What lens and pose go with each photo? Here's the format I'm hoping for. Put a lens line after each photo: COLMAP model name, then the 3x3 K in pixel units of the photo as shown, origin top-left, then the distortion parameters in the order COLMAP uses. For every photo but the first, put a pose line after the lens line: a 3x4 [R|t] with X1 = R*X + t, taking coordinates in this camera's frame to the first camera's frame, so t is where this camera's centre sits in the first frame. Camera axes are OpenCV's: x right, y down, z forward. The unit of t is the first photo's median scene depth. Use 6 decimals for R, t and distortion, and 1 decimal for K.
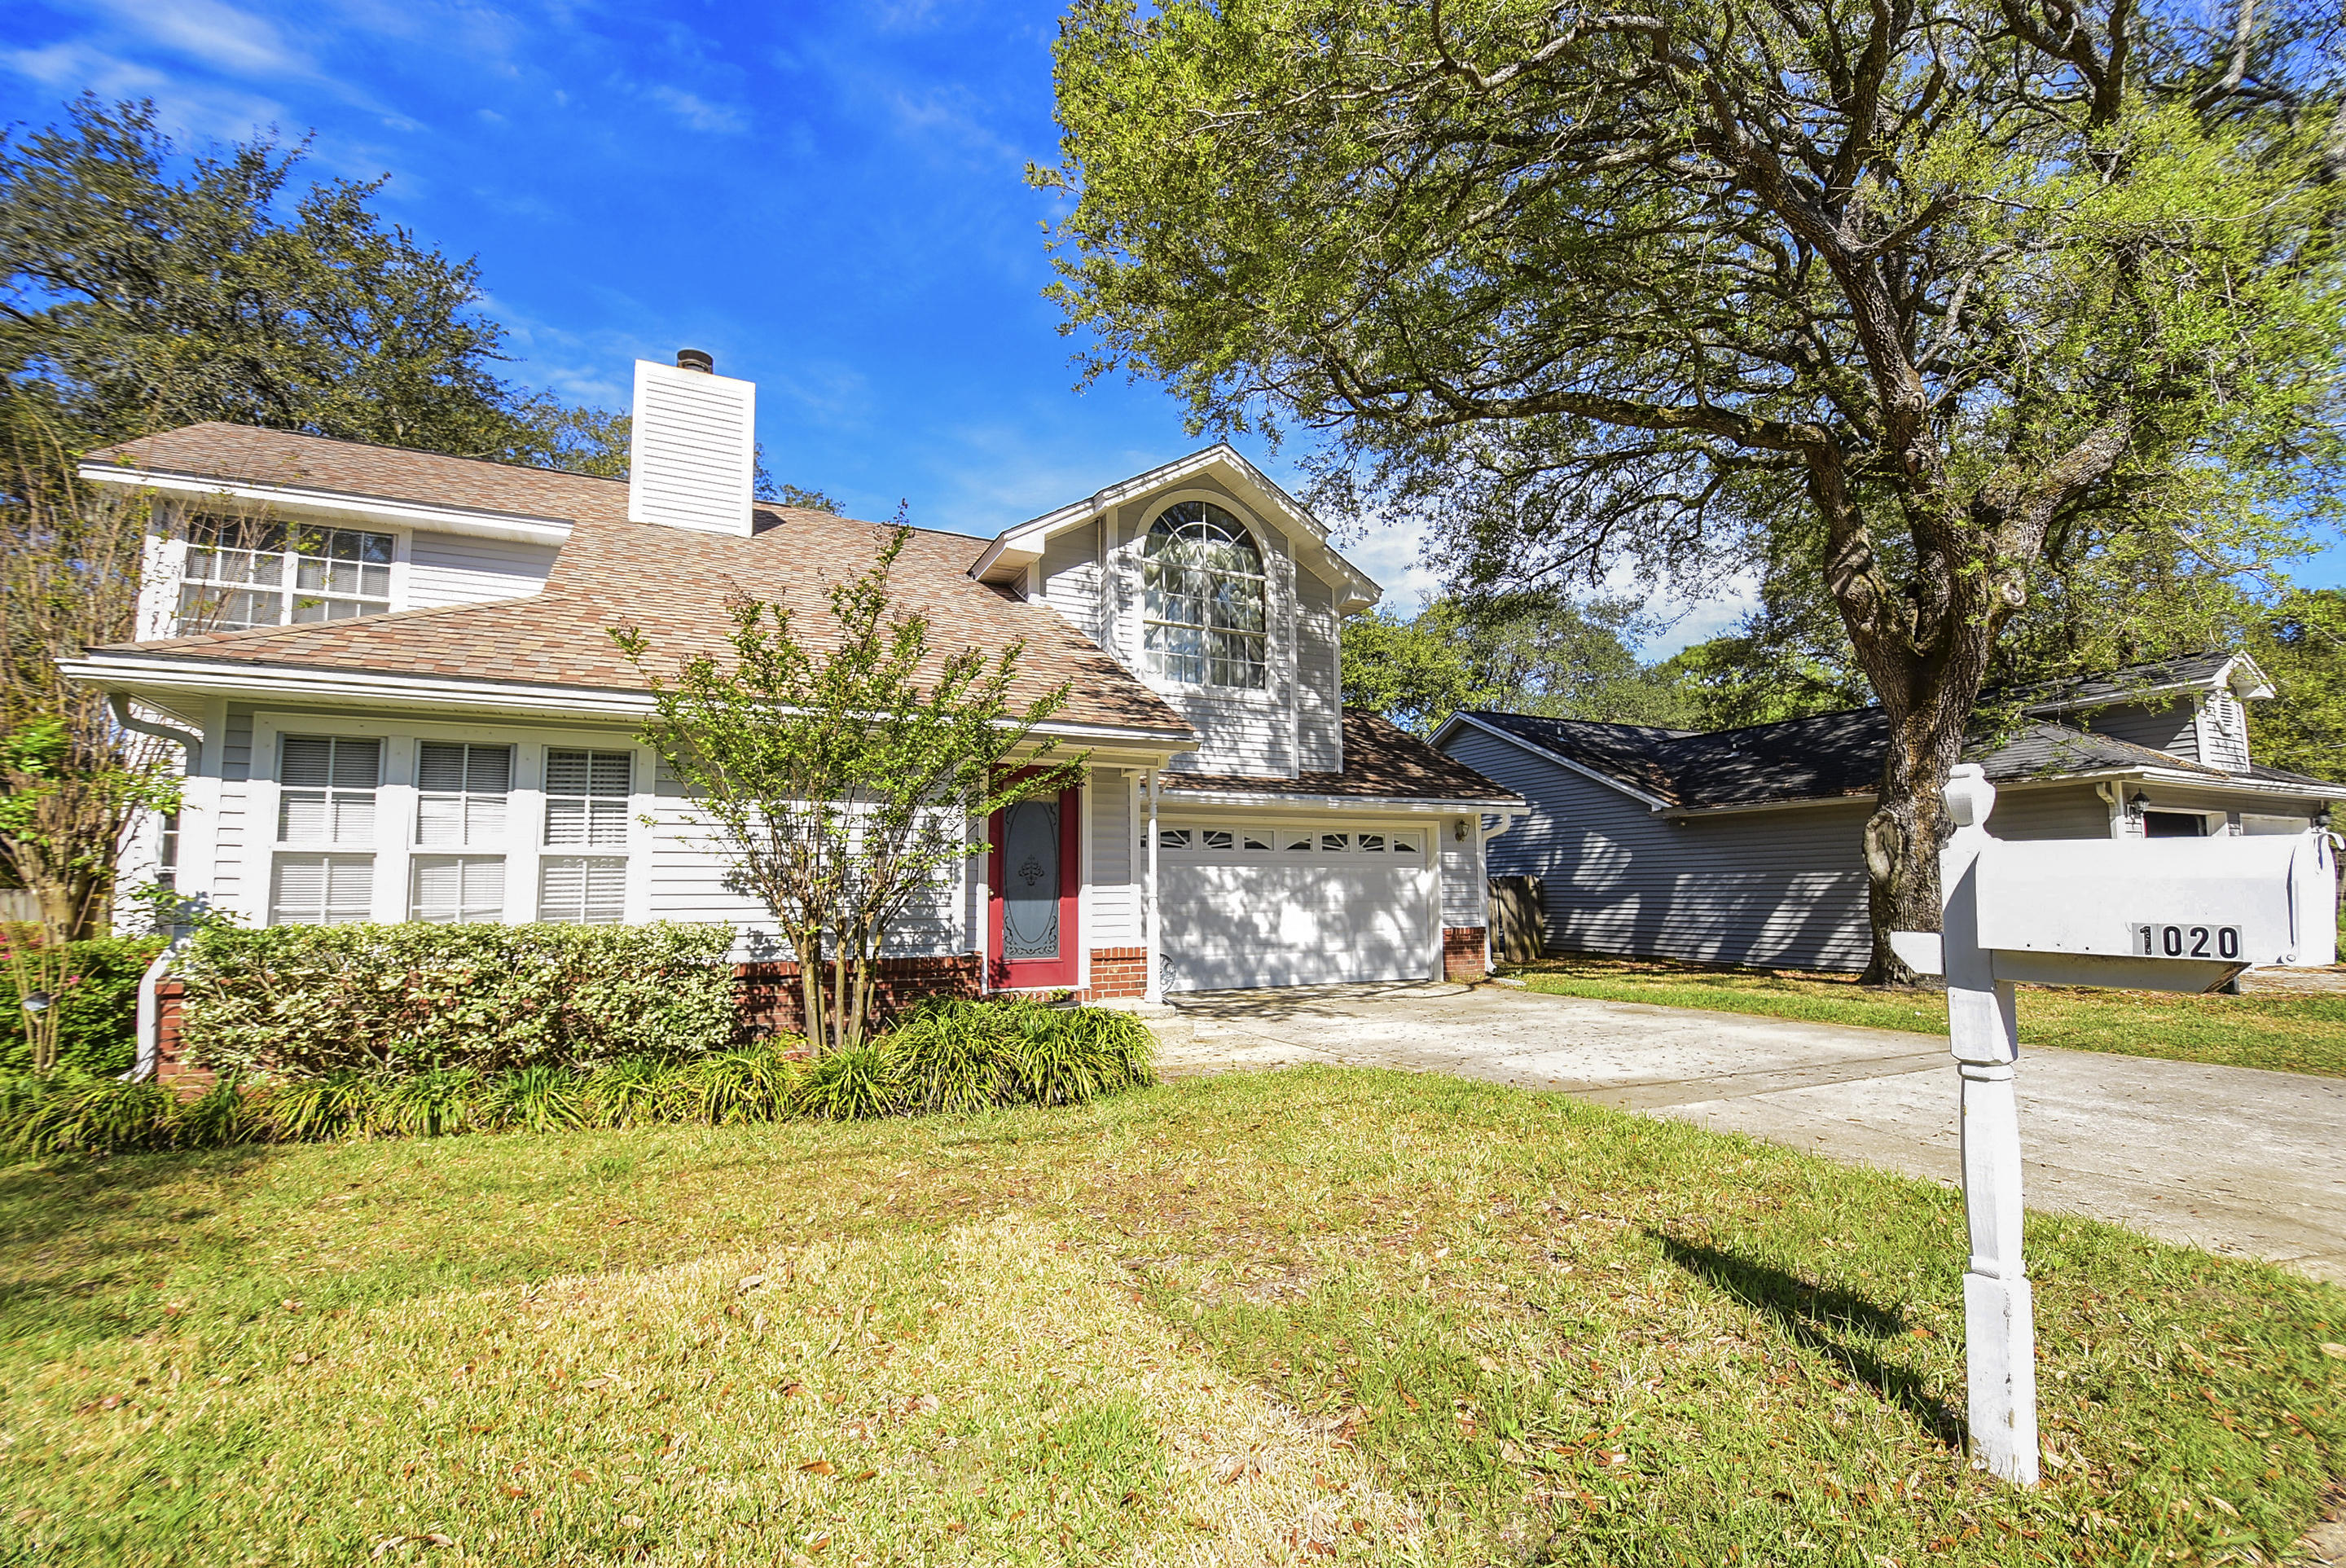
lens RADIAL K [[1044.6, 0, 1163.7], [0, 1044.6, 803.8], [0, 0, 1]] dist [0.017754, -0.020414]
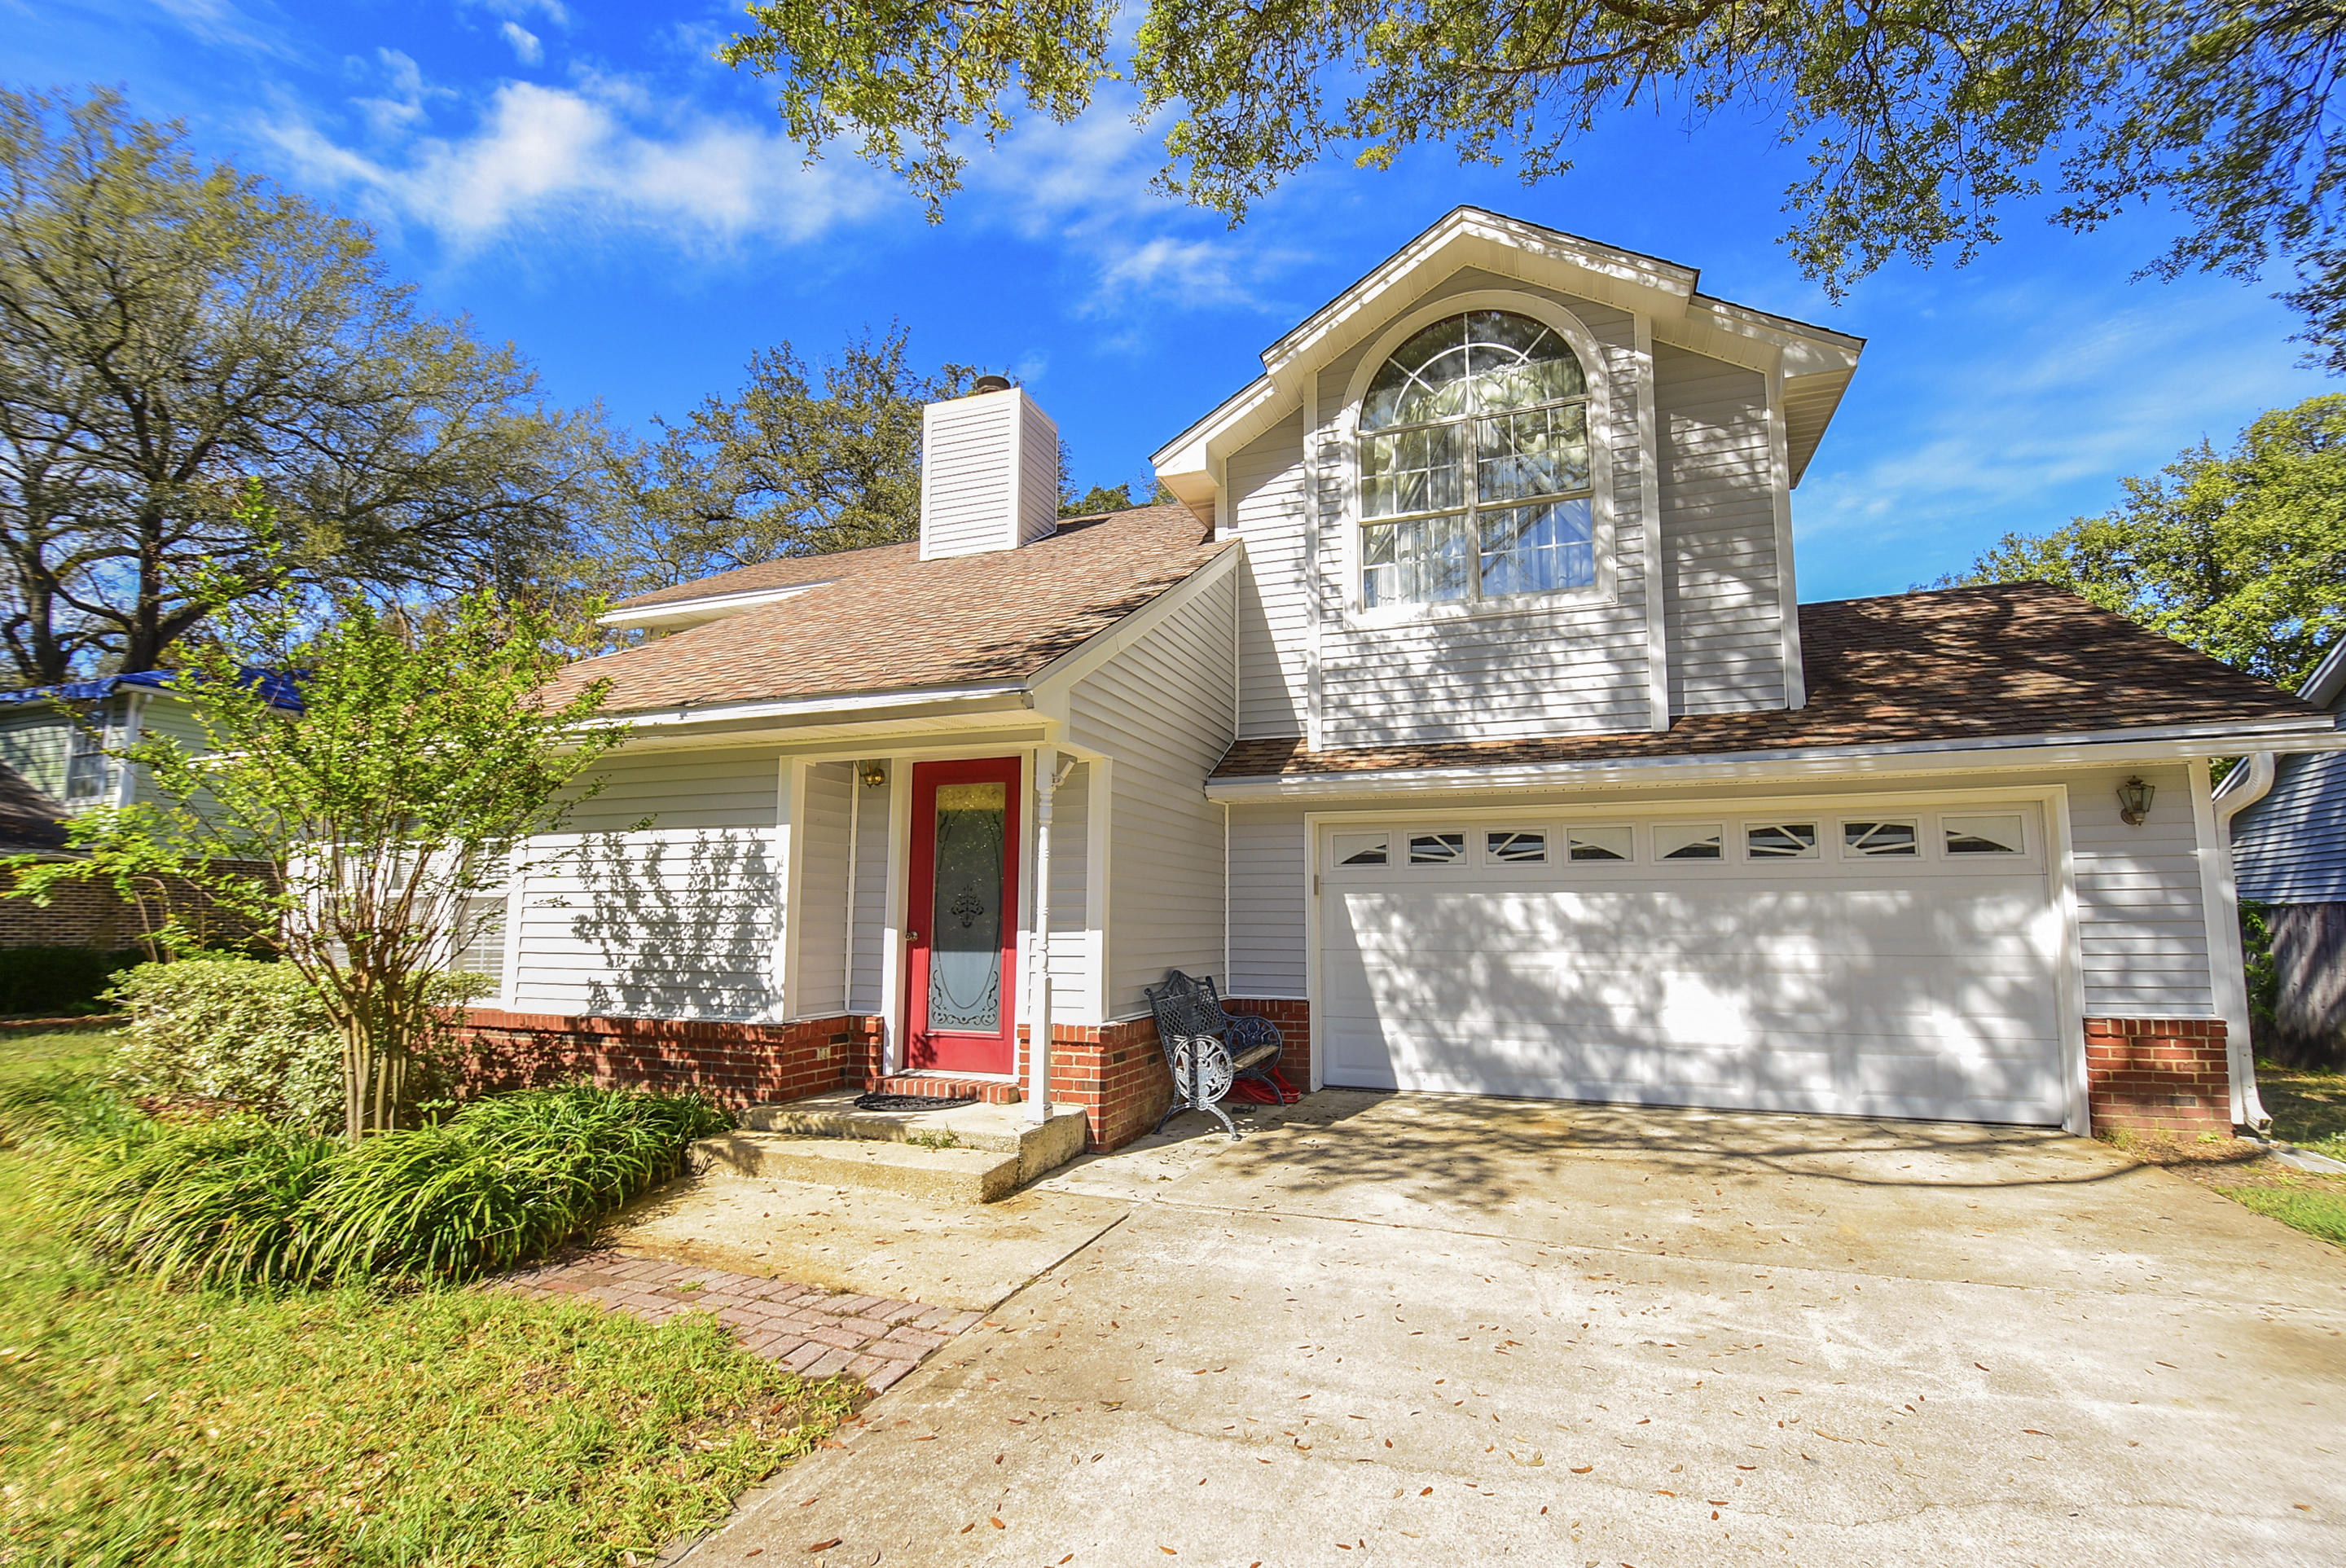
lens RADIAL K [[1066.6, 0, 1173.2], [0, 1066.6, 824.3], [0, 0, 1]] dist [0.121486, -0.096796]
pose [[0.701245, -0.064108, -0.710032, 0.354024], [0.047810, 0.997935, -0.042884, 0.030812], [0.711316, -0.003874, 0.702862, 0.419394]]
